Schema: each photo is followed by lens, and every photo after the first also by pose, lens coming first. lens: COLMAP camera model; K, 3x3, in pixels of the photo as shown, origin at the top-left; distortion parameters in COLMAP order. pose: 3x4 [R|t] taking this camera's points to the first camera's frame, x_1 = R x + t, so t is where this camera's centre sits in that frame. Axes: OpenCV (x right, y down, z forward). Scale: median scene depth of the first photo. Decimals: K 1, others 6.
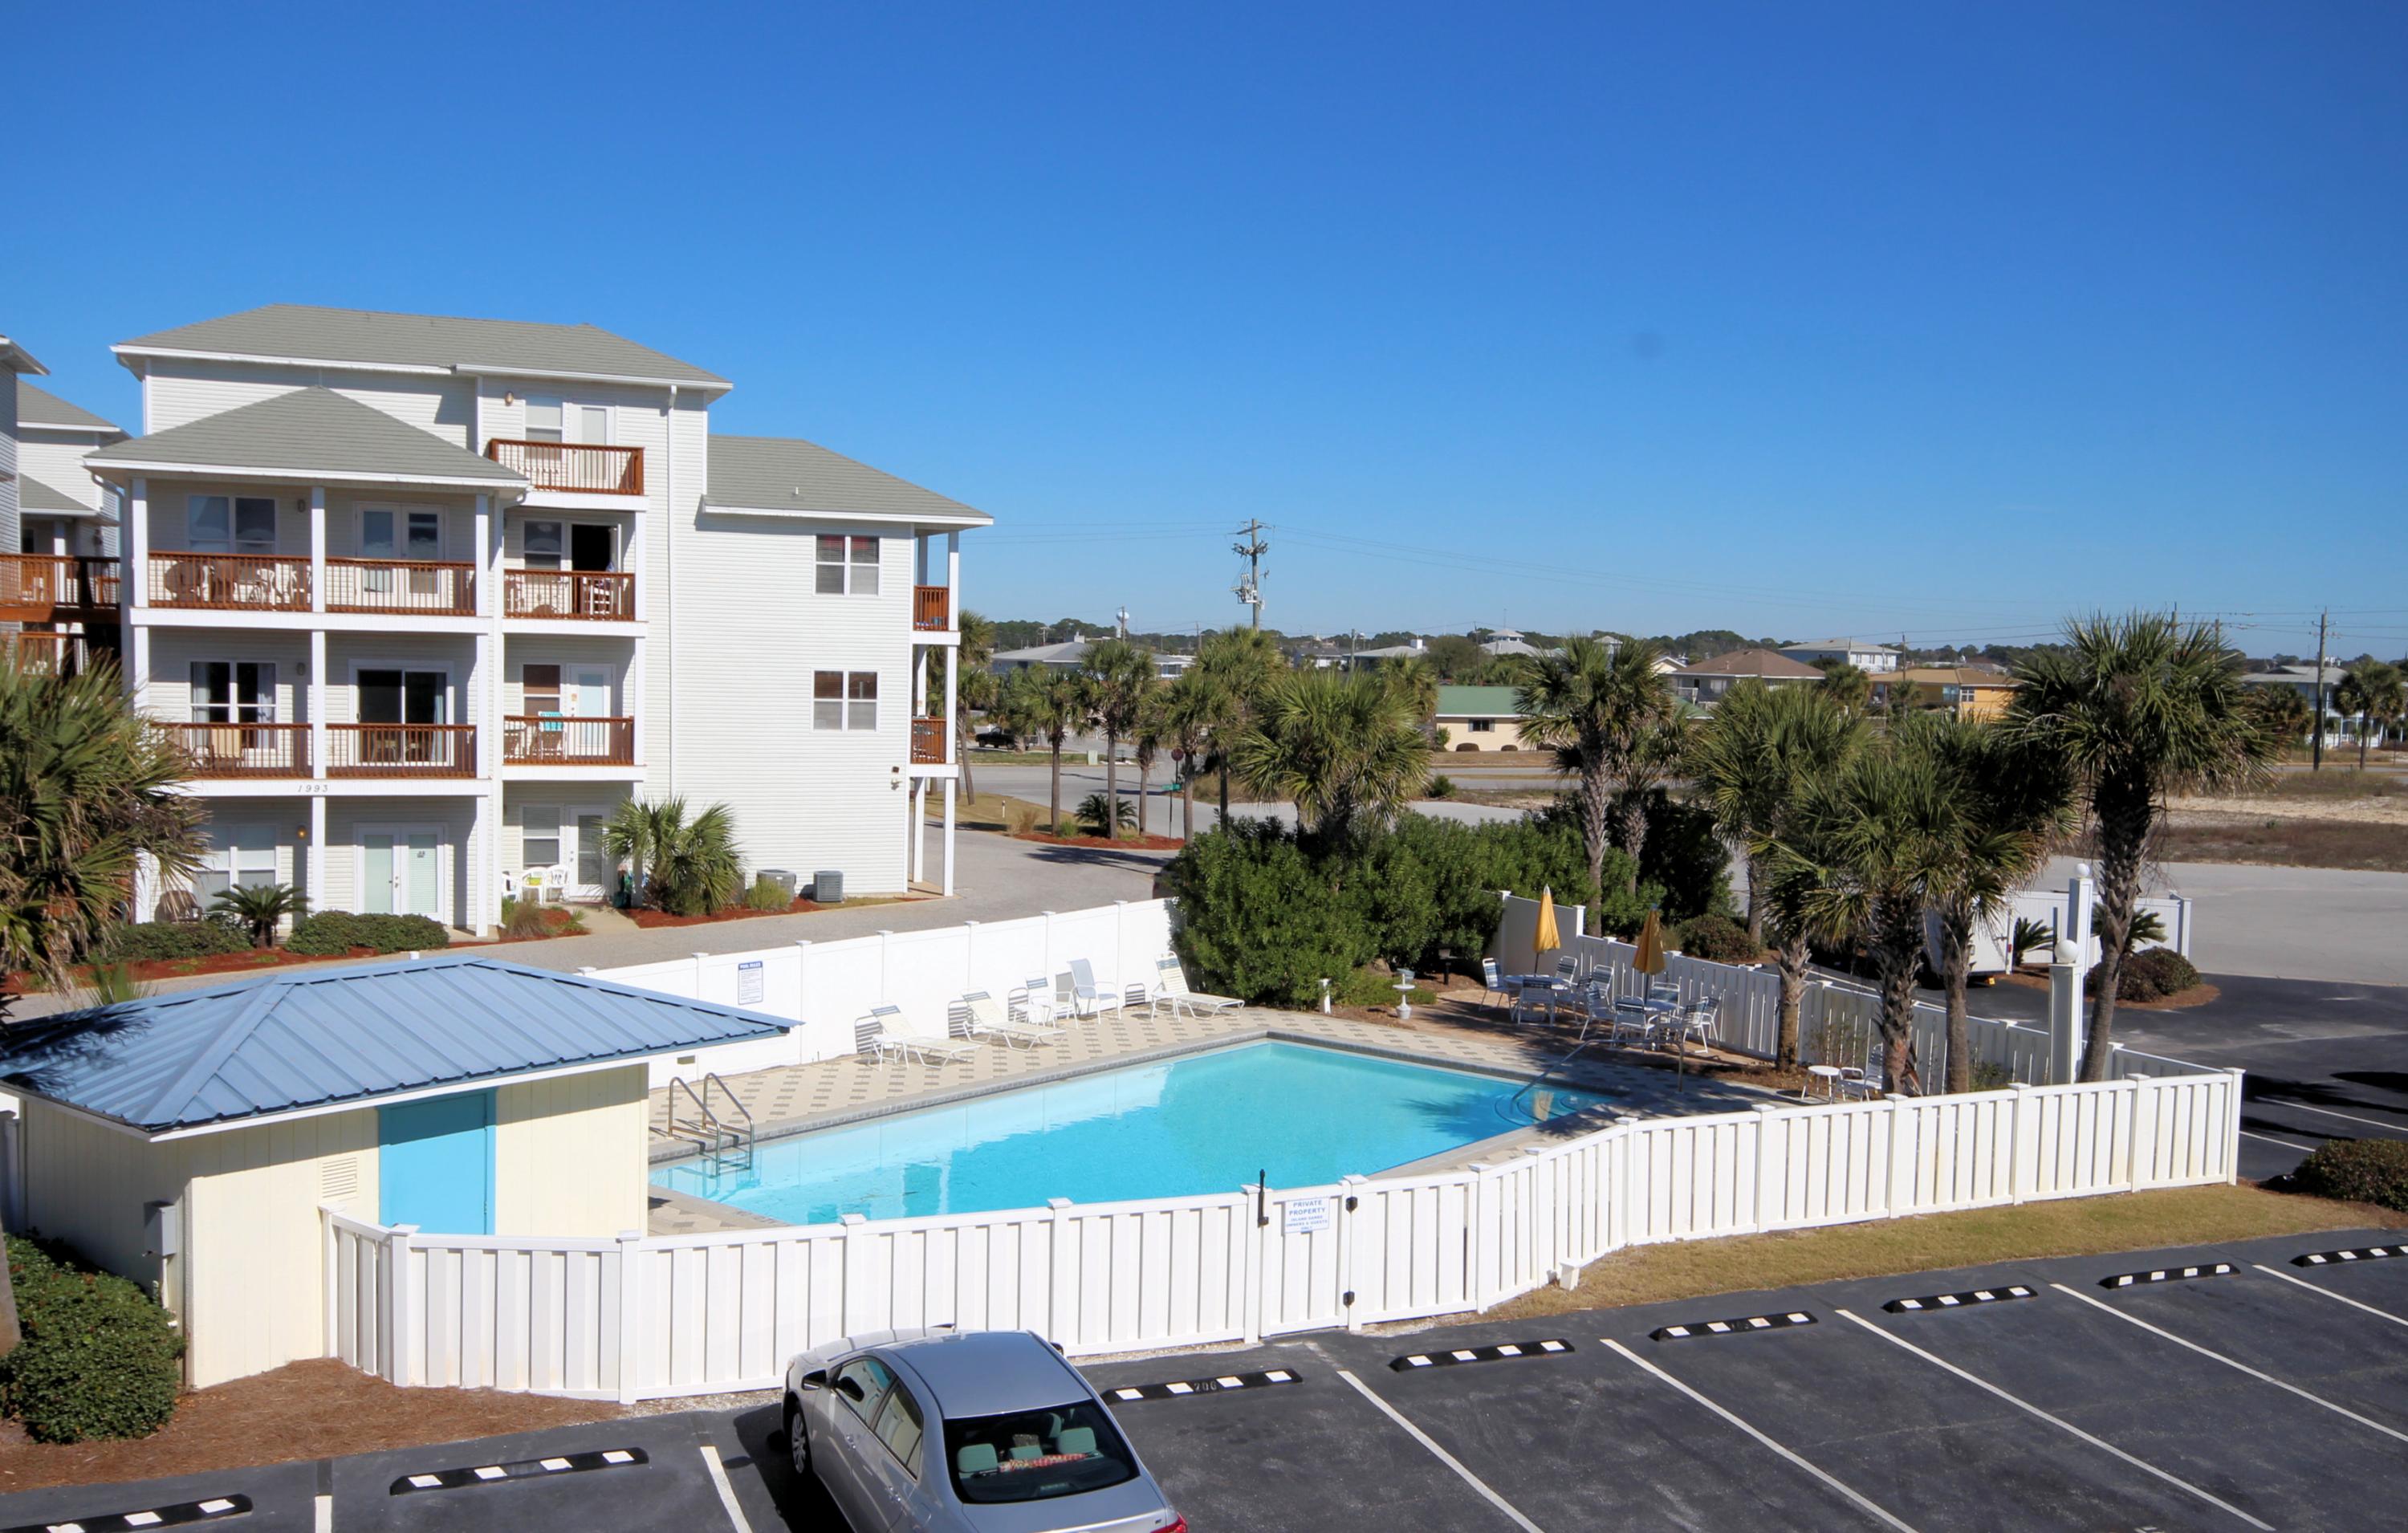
lens RADIAL K [[2100.4, 0, 1207.9], [0, 2100.4, 769.5], [0, 0, 1]] dist [0.017497, 0.000791]
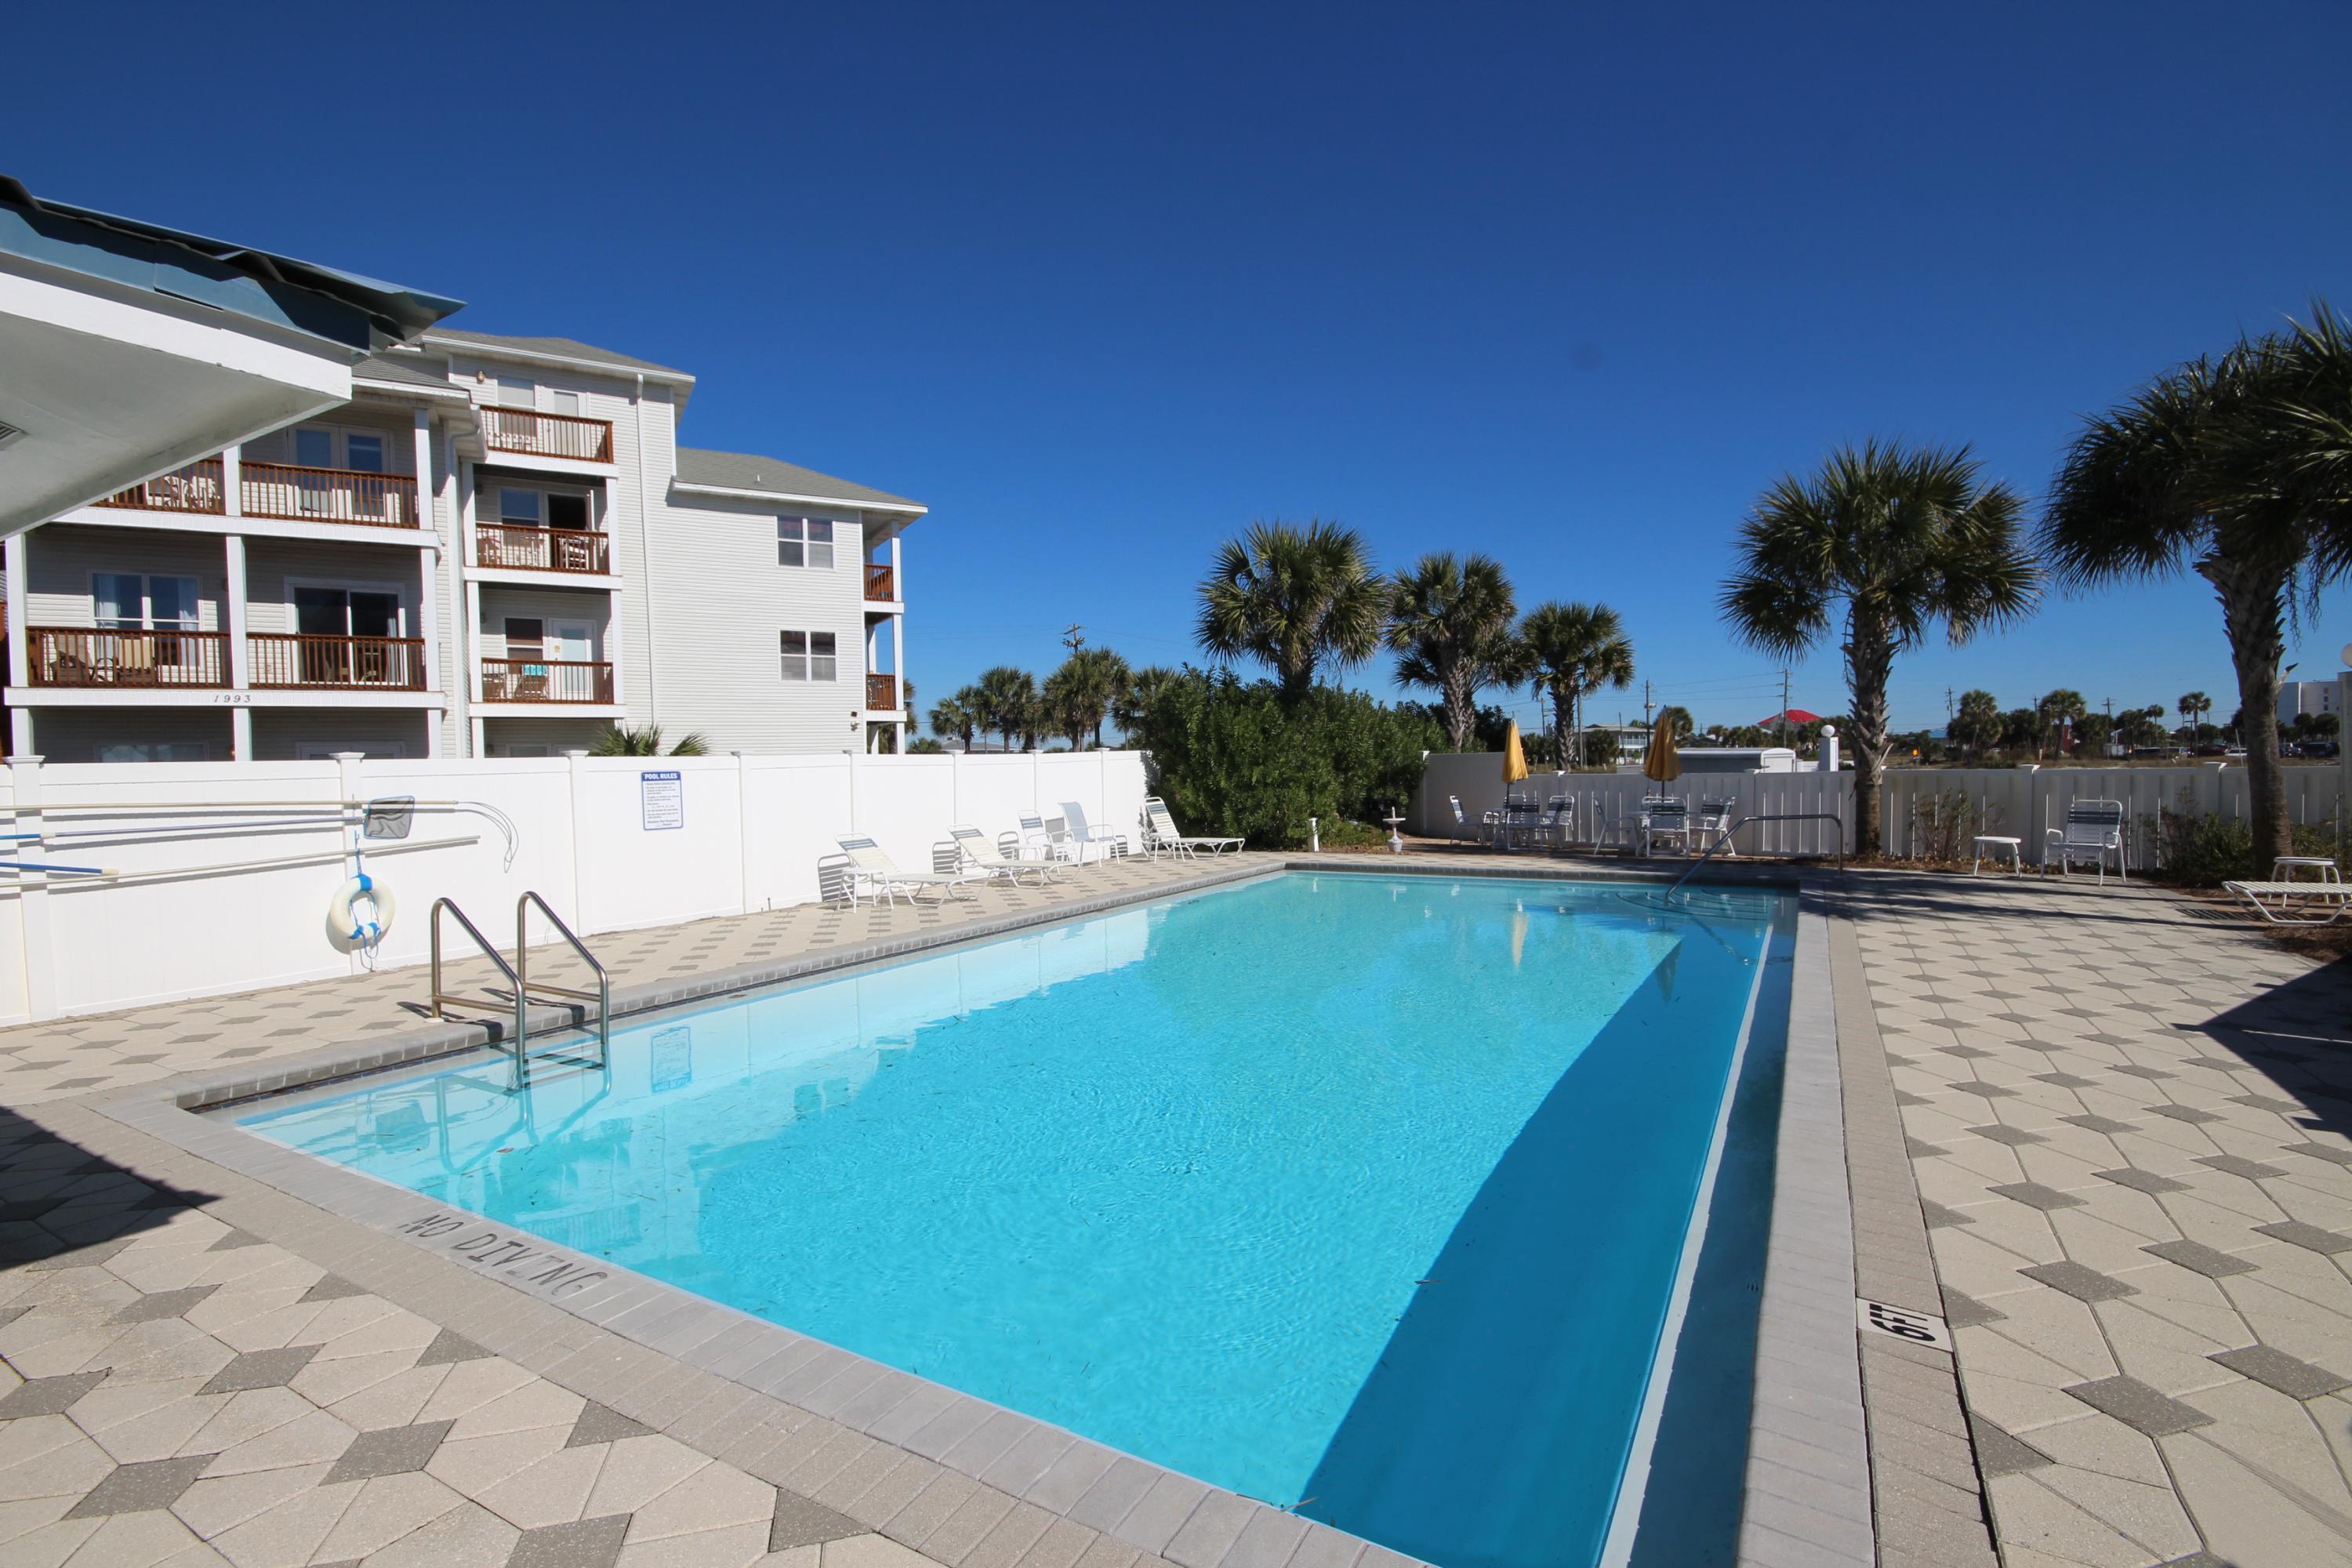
lens RADIAL K [[1083.2, 0, 1182.7], [0, 1083.2, 791.1], [0, 0, 1]] dist [0.001795, 0.000958]
pose [[0.987665, -0.046339, 0.149568, -0.069909], [0.050127, 0.998508, -0.021652, 0.082395], [-0.148341, 0.028882, 0.988514, 0.436162]]
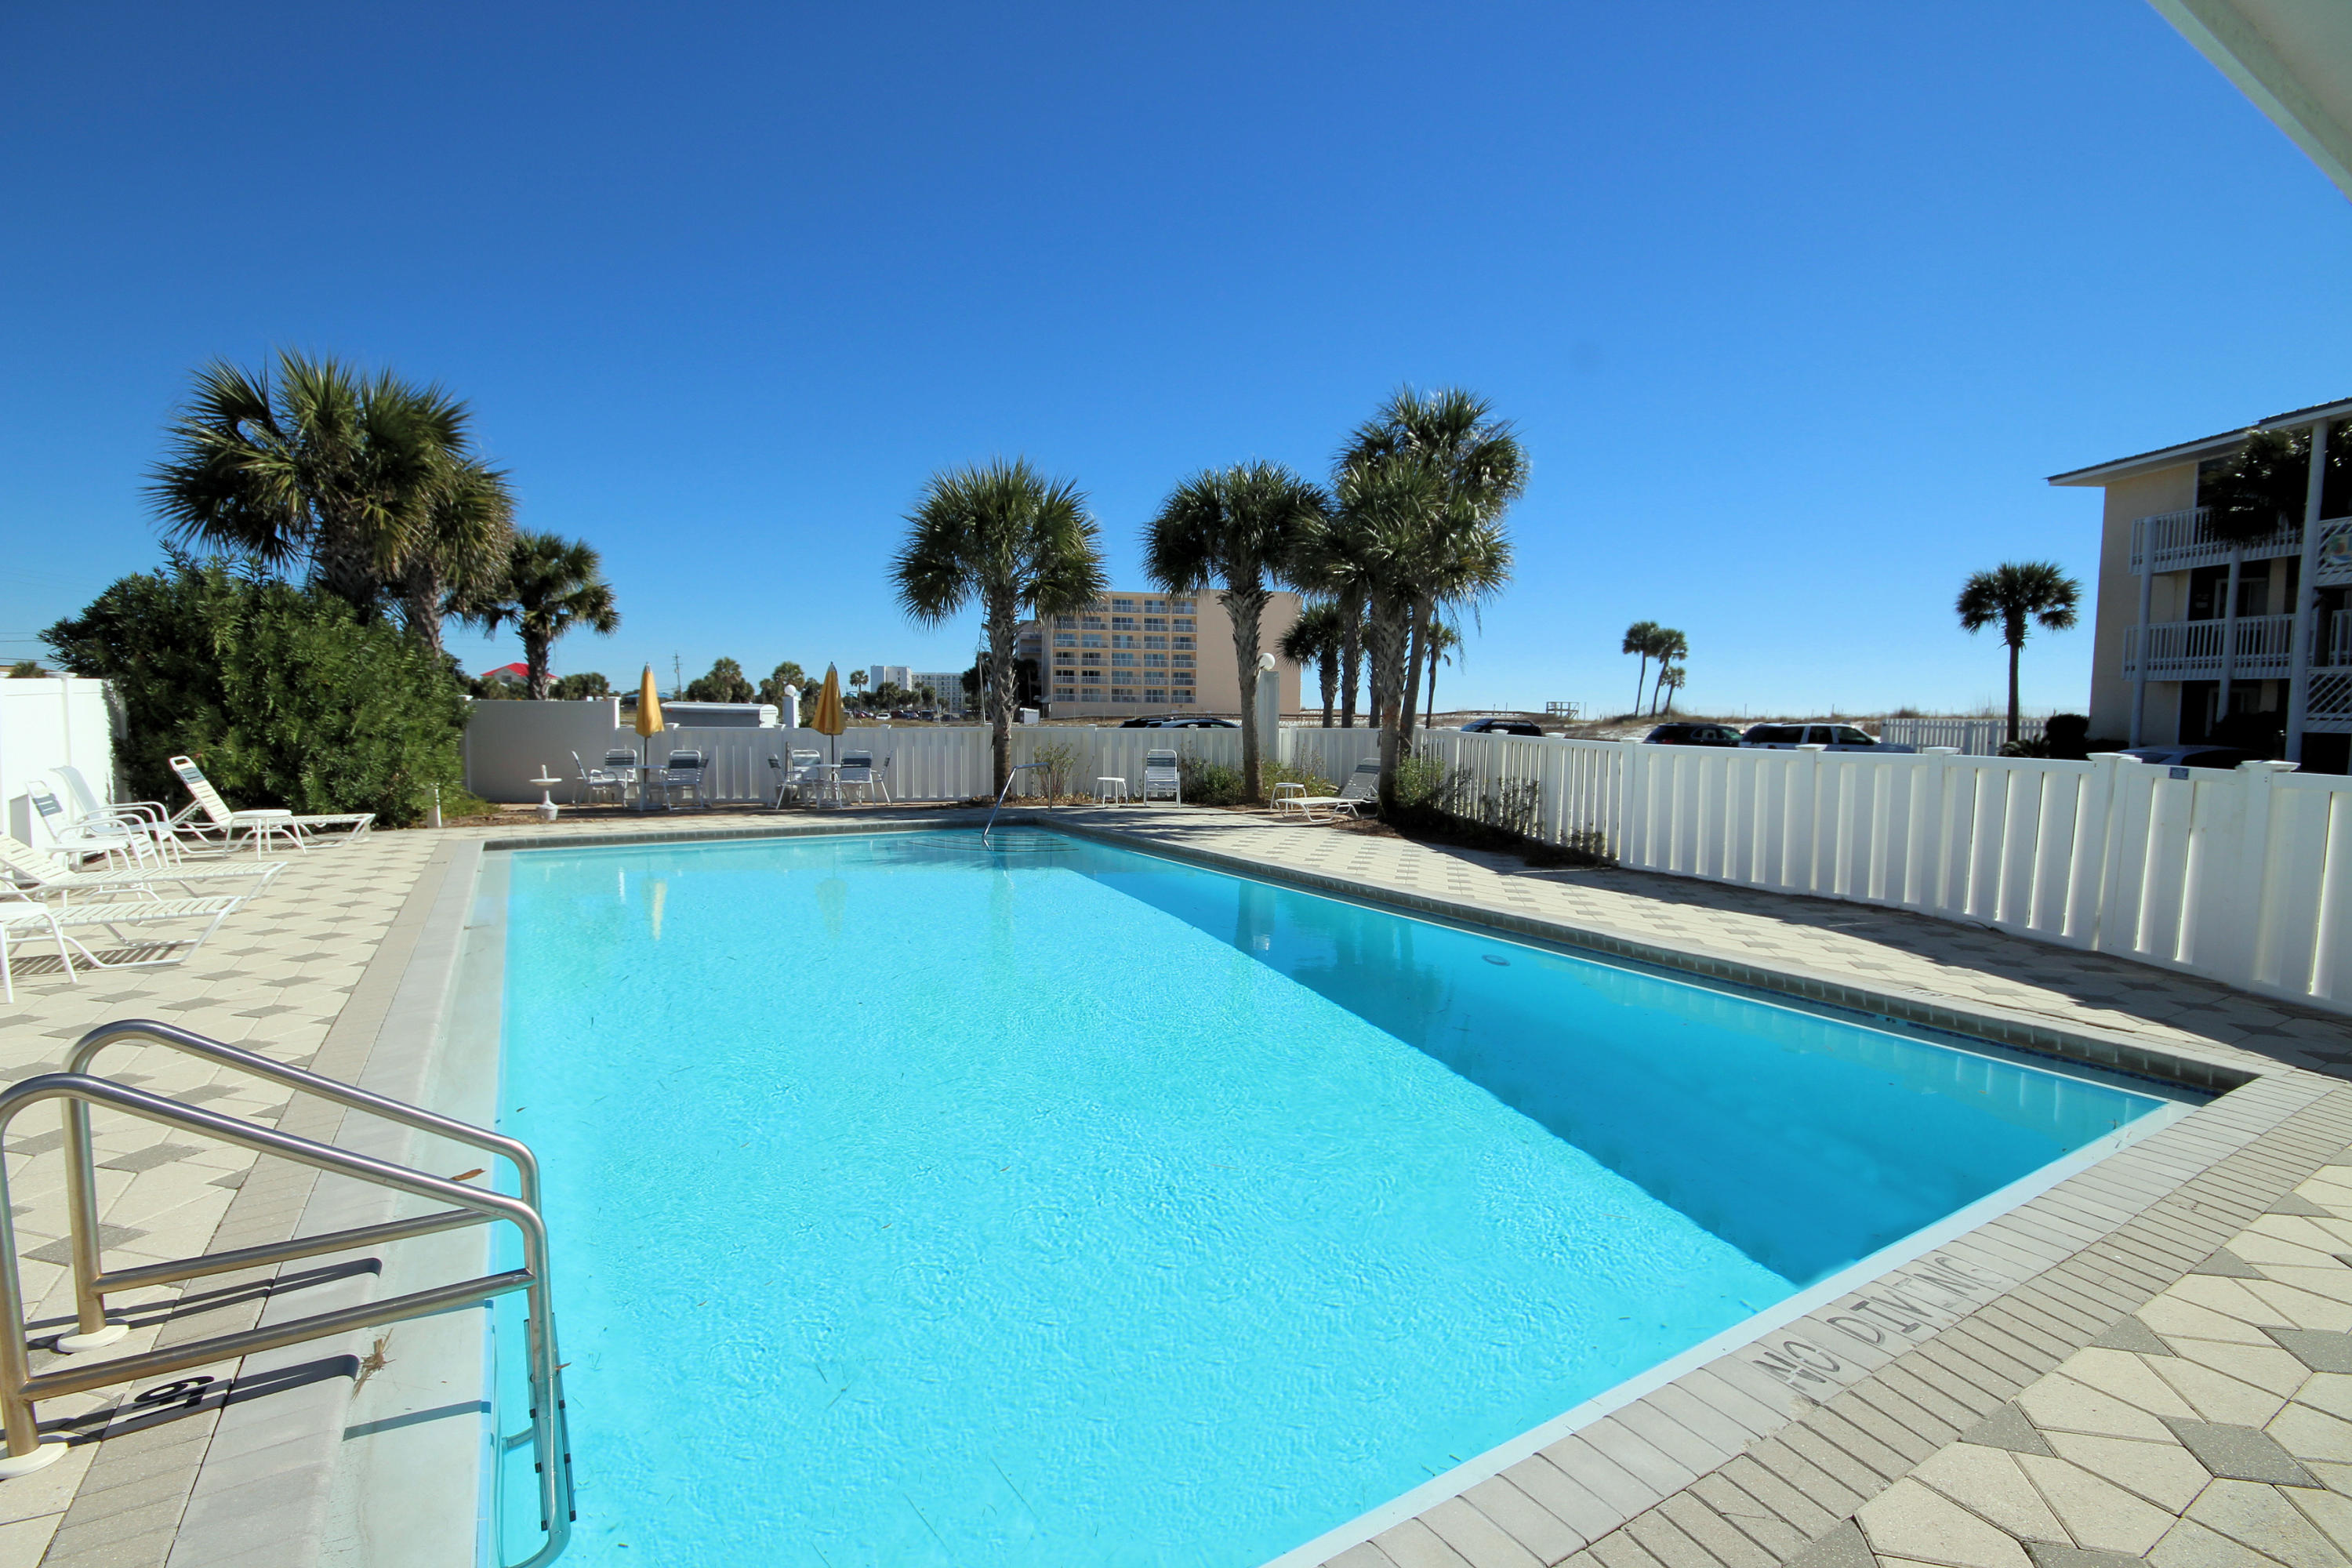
lens RADIAL K [[1083.2, 0, 1162.1], [0, 1083.2, 796.1], [0, 0, 1]] dist [0.001795, 0.000958]
pose [[0.356615, -0.092503, 0.929661, -0.181052], [0.046725, 0.995607, 0.081141, 0.074221], [-0.933082, 0.014502, 0.359371, 0.539635]]
